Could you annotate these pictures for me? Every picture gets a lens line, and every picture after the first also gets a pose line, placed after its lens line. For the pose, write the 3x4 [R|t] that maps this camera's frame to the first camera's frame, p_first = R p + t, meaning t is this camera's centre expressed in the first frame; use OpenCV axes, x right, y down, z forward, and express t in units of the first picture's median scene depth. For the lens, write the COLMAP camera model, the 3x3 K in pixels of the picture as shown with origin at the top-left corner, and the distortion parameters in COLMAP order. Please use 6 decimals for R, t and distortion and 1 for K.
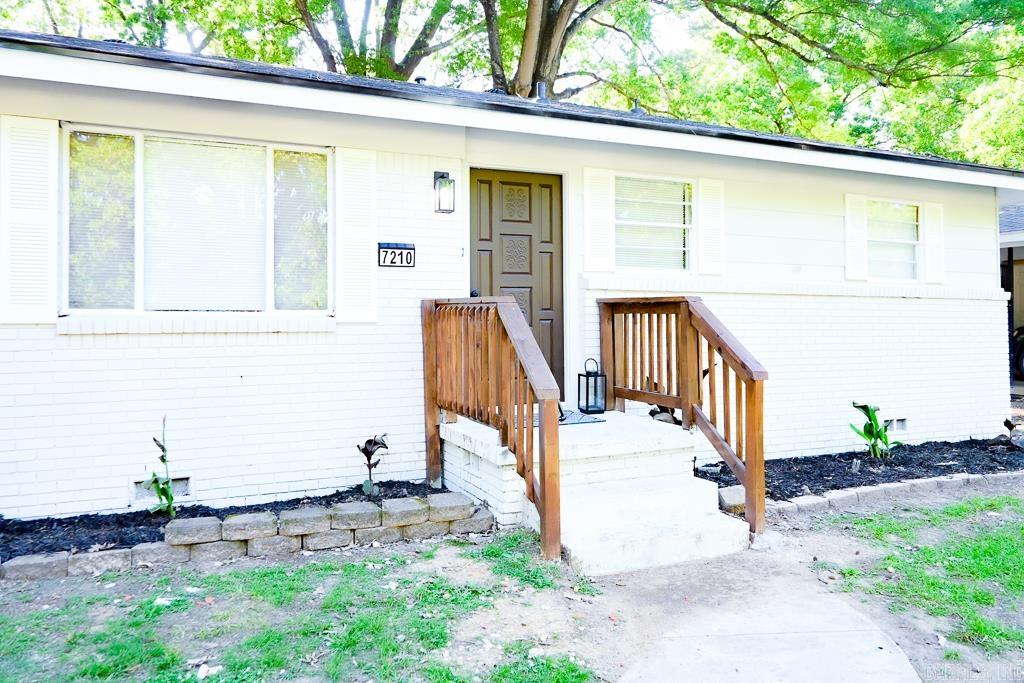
lens RADIAL K [[685.8, 0, 517.7], [0, 685.8, 331.5], [0, 0, 1]] dist [-0.001197, -0.008718]
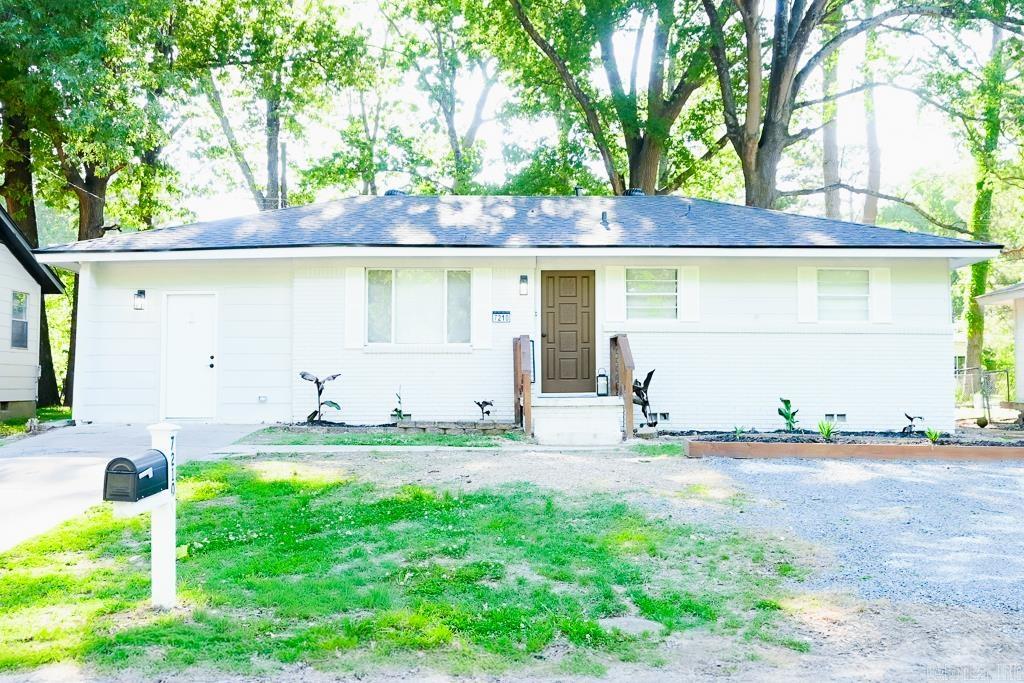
lens RADIAL K [[786.9, 0, 514.8], [0, 786.9, 345.3], [0, 0, 1]] dist [-0.005625, -0.001507]
pose [[0.923843, -0.010303, -0.382632, 0.716778], [-0.009738, 0.998681, -0.050403, 0.089662], [0.382647, 0.050291, 0.922525, -1.103665]]
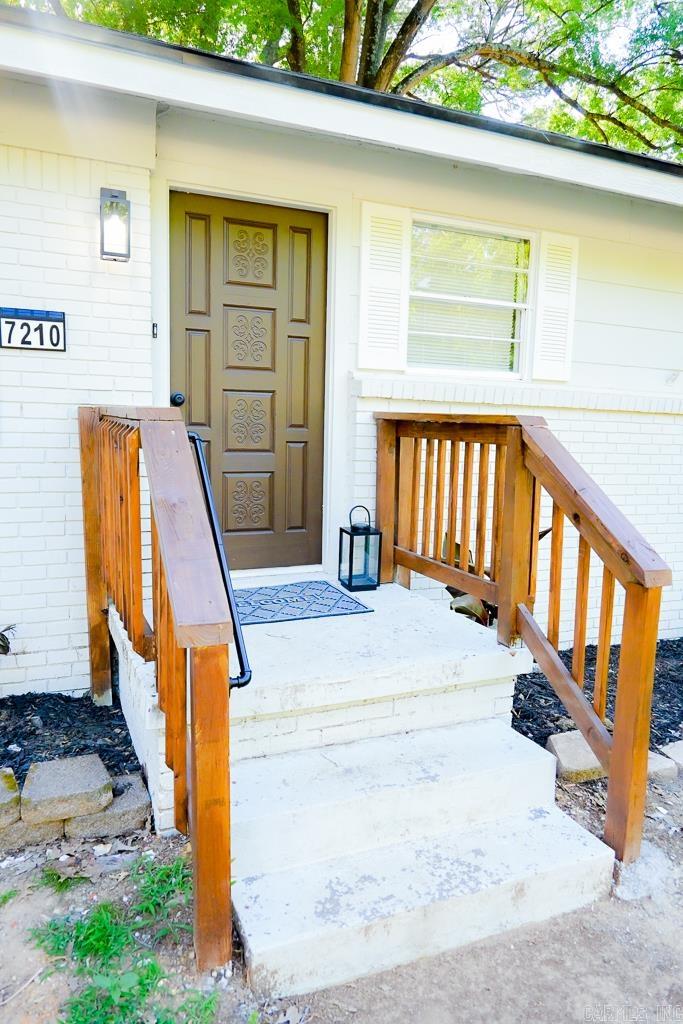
lens RADIAL K [[685.8, 0, 314.6], [0, 685.8, 514.8], [0, 0, 1]] dist [-0.001197, -0.008718]
pose [[0.999322, 0.032531, -0.017267, 0.076334], [-0.030395, 0.993225, 0.112164, -0.023630], [0.020799, -0.111563, 0.993540, 0.359065]]
